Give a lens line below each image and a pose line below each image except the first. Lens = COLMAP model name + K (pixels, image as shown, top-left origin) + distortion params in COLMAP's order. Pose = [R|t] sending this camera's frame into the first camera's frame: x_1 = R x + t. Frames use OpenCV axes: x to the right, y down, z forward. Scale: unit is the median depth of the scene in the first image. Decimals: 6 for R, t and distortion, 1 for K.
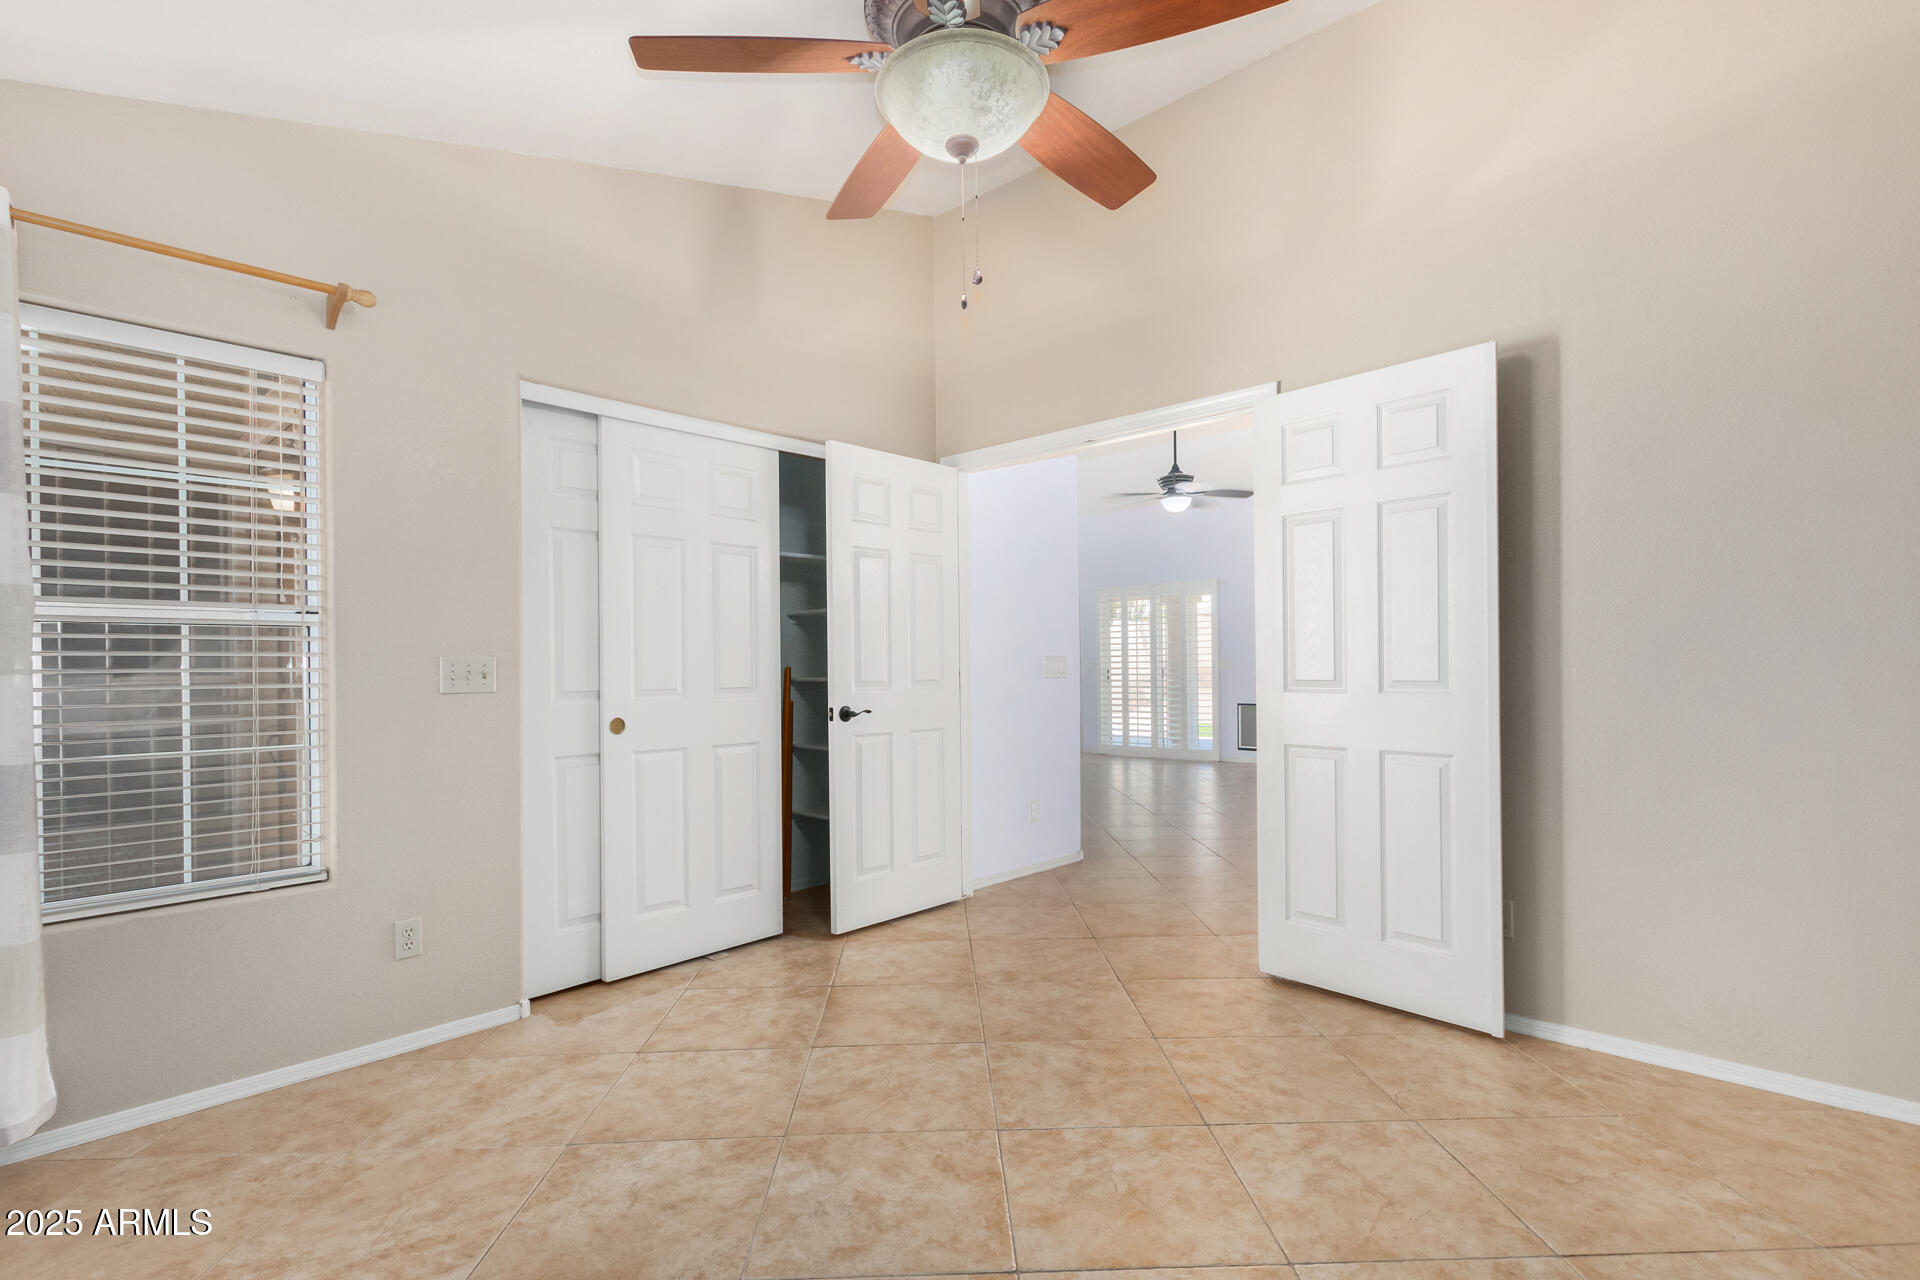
lens RADIAL K [[899.0, 0, 966.5], [0, 899.0, 667.0], [0, 0, 1]] dist [0.005271, 0.001350]
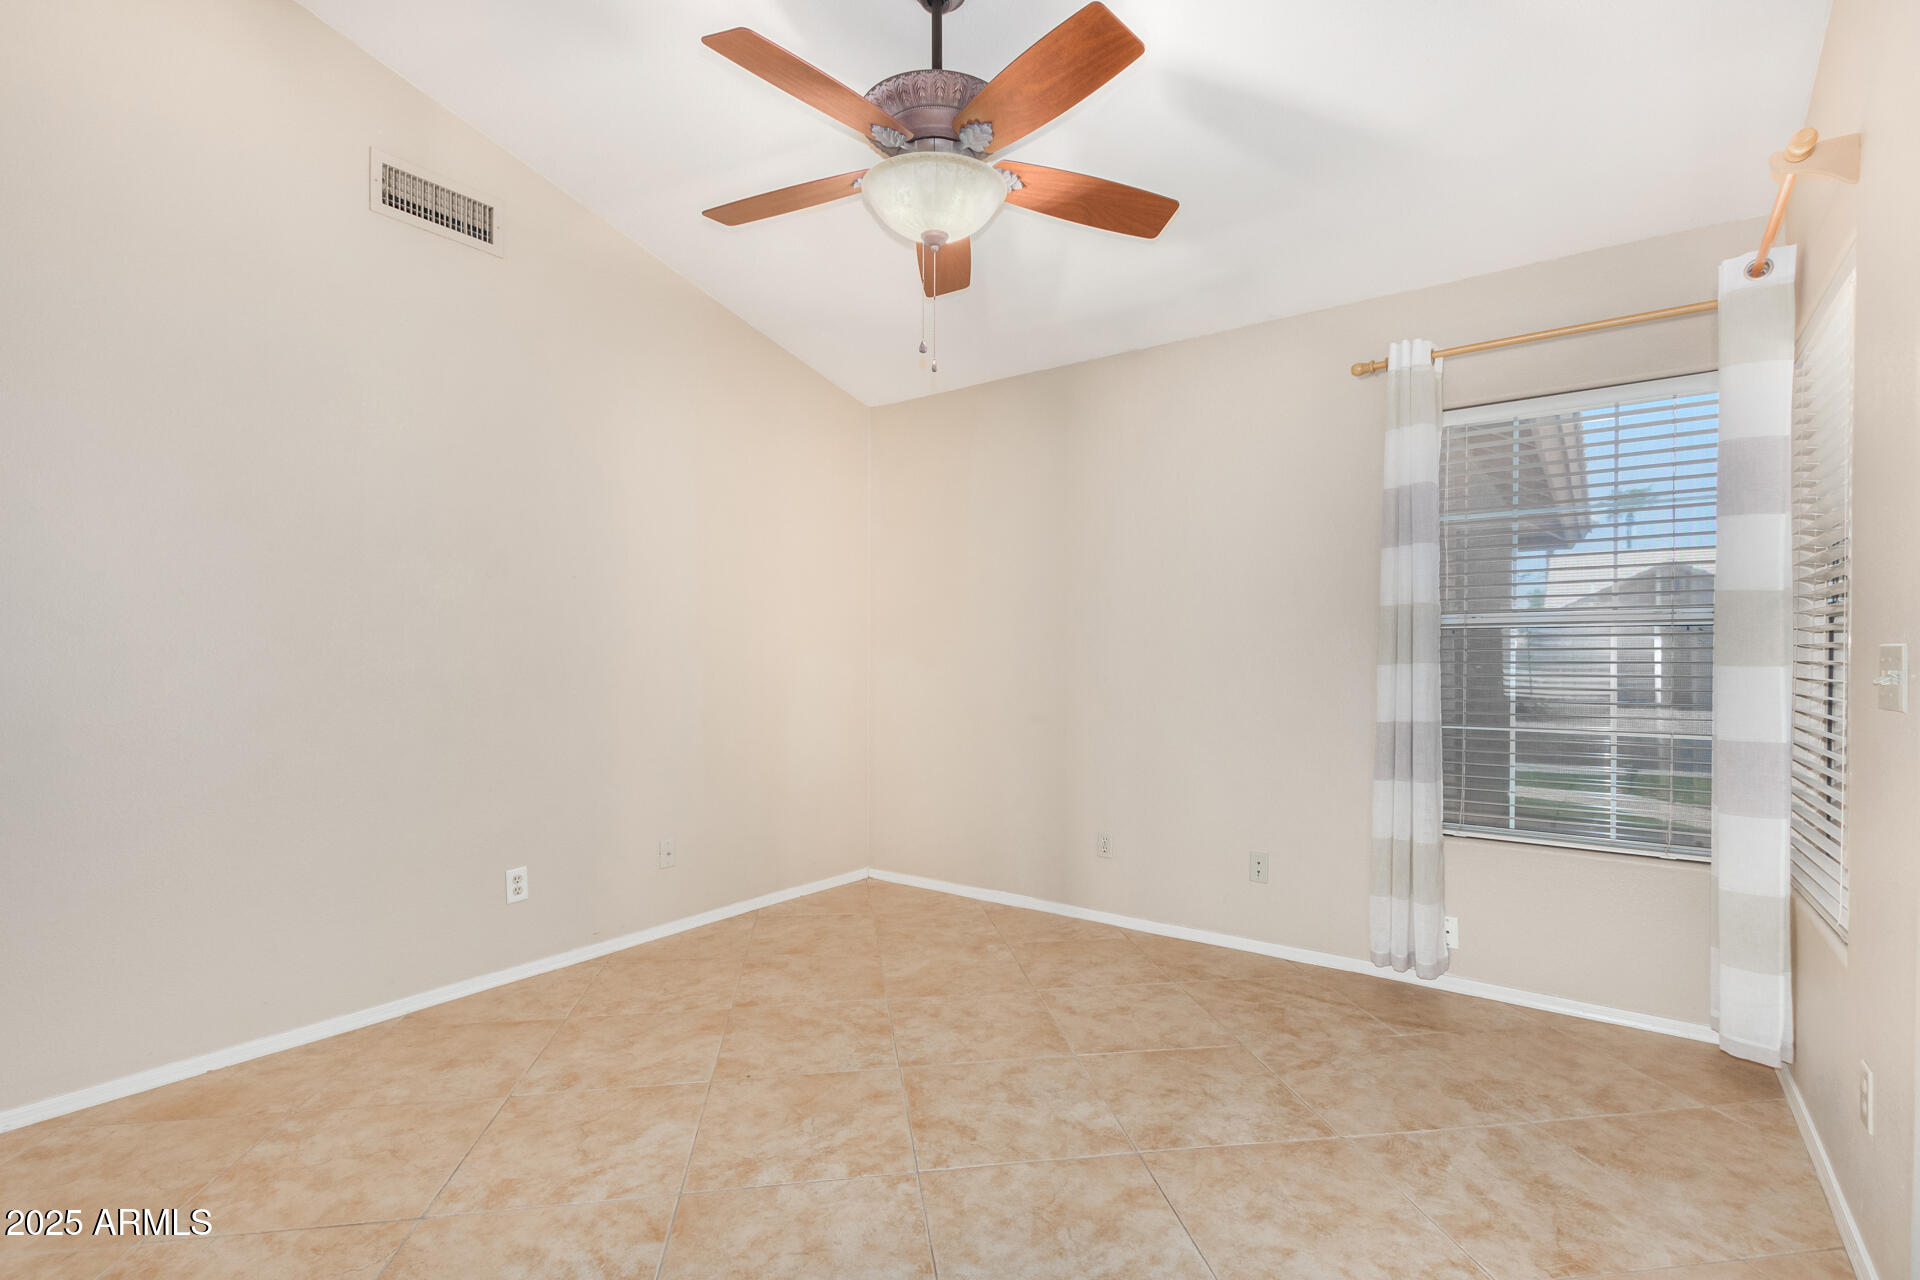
lens RADIAL K [[899.0, 0, 966.5], [0, 899.0, 667.0], [0, 0, 1]] dist [0.005271, 0.001350]
pose [[-0.993168, 0.012799, -0.115992, 0.090324], [0.011595, 0.999872, 0.011051, -0.014237], [0.116119, 0.009630, -0.993189, 2.027249]]
